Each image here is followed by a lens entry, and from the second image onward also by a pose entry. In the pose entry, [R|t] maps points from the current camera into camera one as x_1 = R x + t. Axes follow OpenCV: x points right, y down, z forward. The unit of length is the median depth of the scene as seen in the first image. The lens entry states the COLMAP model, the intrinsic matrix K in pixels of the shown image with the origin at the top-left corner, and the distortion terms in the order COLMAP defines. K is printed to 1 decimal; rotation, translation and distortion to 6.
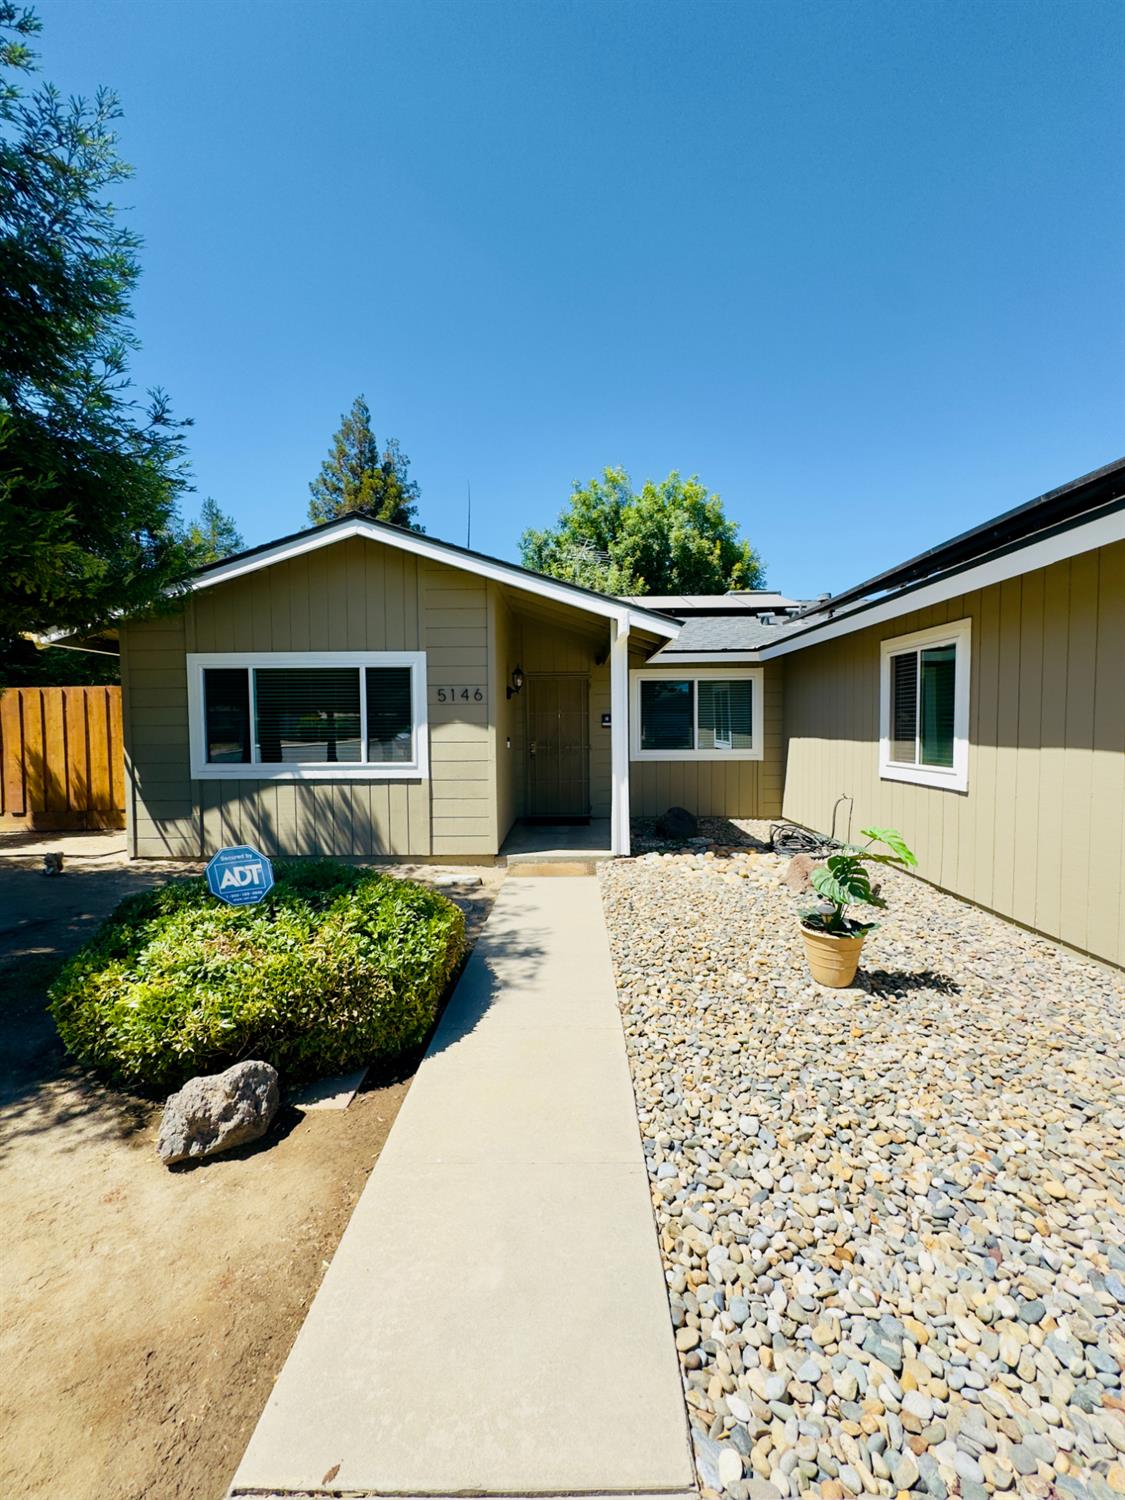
lens RADIAL K [[600.0, 0, 565.2], [0, 600.0, 750.4], [0, 0, 1]] dist [-0.001187, 0.000786]
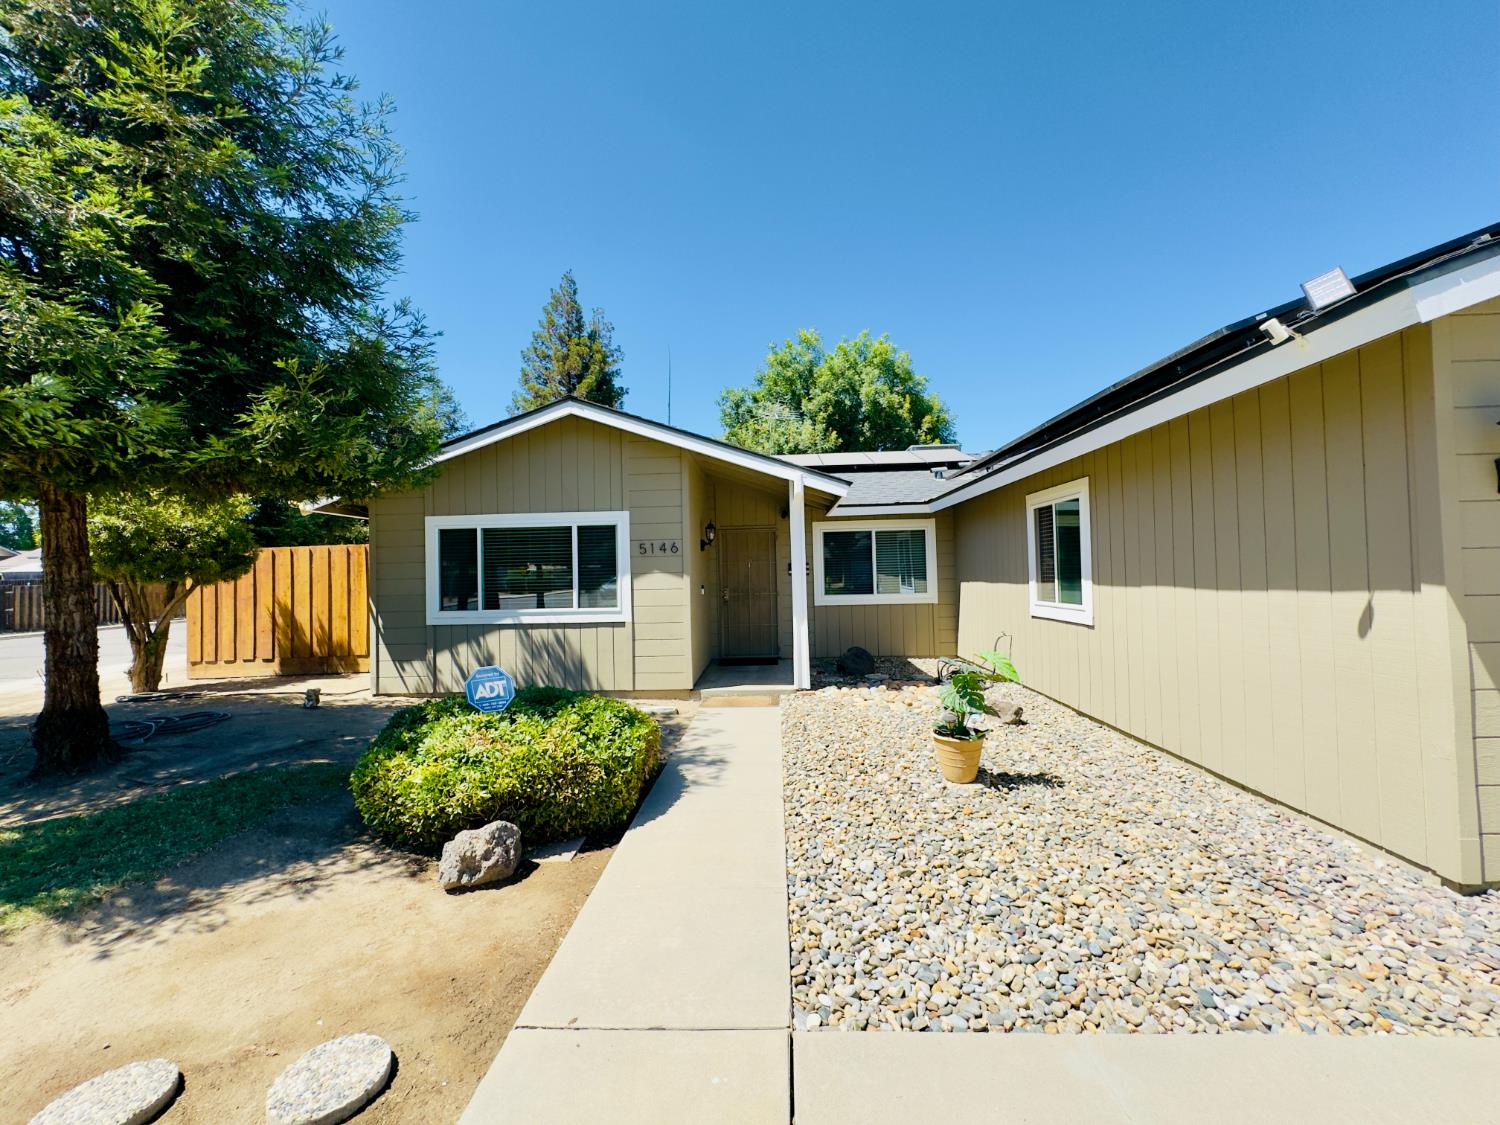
lens RADIAL K [[600.0, 0, 747.7], [0, 600.0, 563.5], [0, 0, 1]] dist [-0.001187, 0.000786]
pose [[0.999353, -0.014970, -0.032701, 0.031018], [0.012975, 0.998091, -0.060381, 0.007747], [0.033542, 0.059918, 0.997640, -0.132790]]
